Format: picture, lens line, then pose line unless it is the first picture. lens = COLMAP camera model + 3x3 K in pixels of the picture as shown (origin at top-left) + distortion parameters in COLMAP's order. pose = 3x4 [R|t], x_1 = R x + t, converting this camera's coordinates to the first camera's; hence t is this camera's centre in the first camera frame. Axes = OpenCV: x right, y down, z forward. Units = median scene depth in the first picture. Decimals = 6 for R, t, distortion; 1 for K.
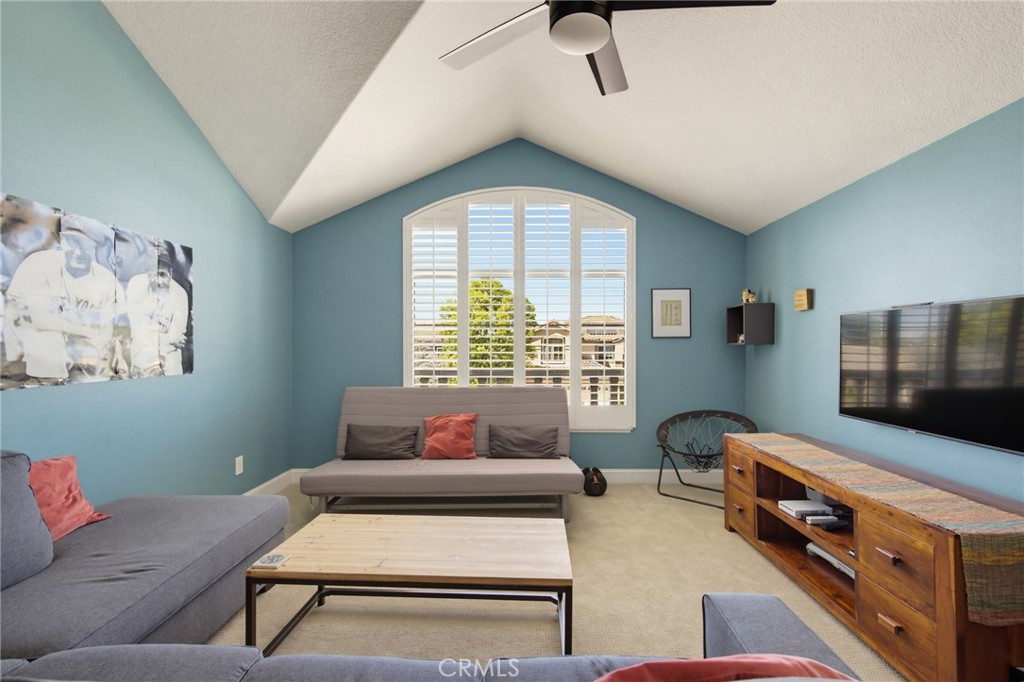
lens RADIAL K [[469.0, 0, 514.0], [0, 469.0, 352.0], [0, 0, 1]] dist [-0.000801, -0.000249]
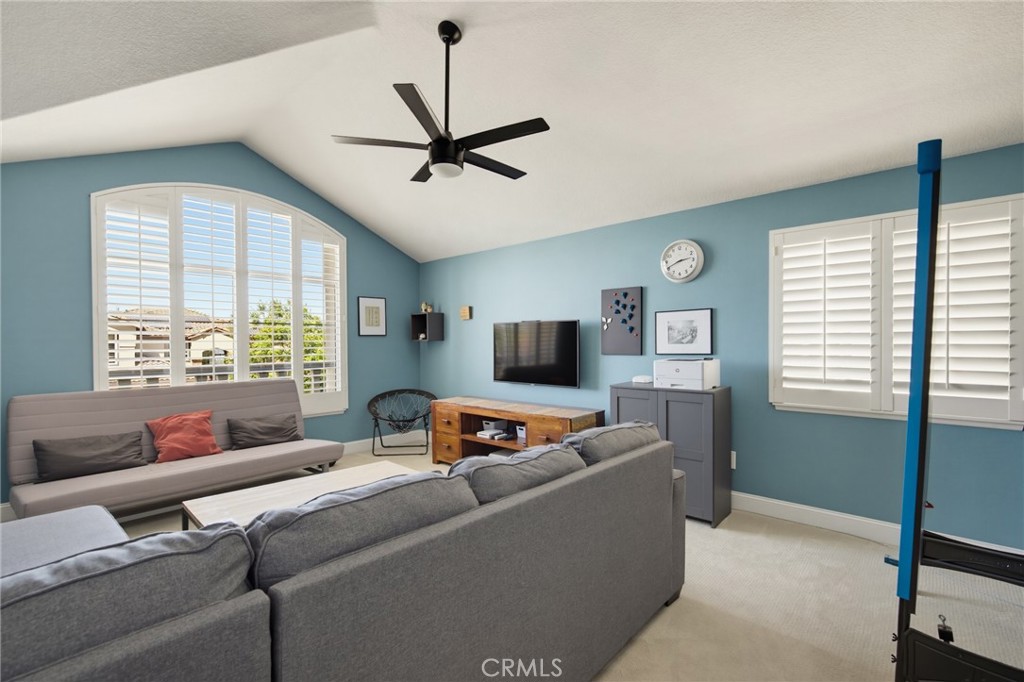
lens RADIAL K [[468.8, 0, 512.0], [0, 468.8, 341.0], [0, 0, 1]] dist [0.000124, 0.000058]
pose [[0.664392, -0.002325, 0.747380, -0.394803], [0.013002, 0.999880, -0.008447, 0.000141], [-0.747271, 0.015329, 0.664343, -0.147370]]
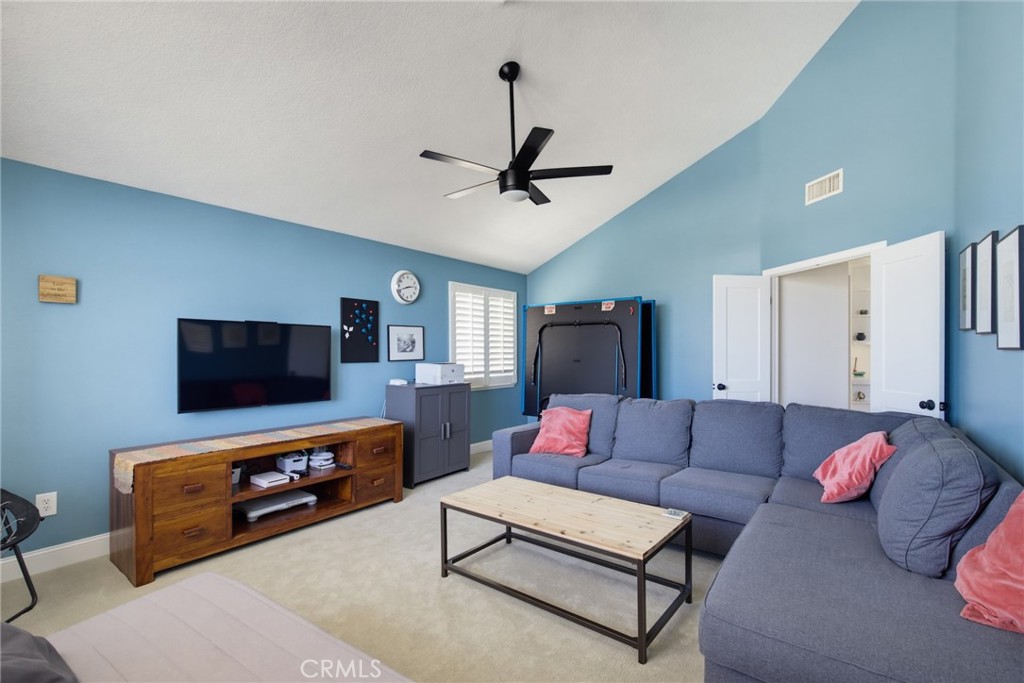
lens RADIAL K [[468.8, 0, 512.0], [0, 468.8, 341.5], [0, 0, 1]] dist [0.000124, 0.000058]
pose [[-0.813526, 0.001147, 0.581528, -0.384061], [-0.003151, 0.999975, -0.006381, -0.017325], [-0.581520, -0.007024, -0.813502, 1.000942]]
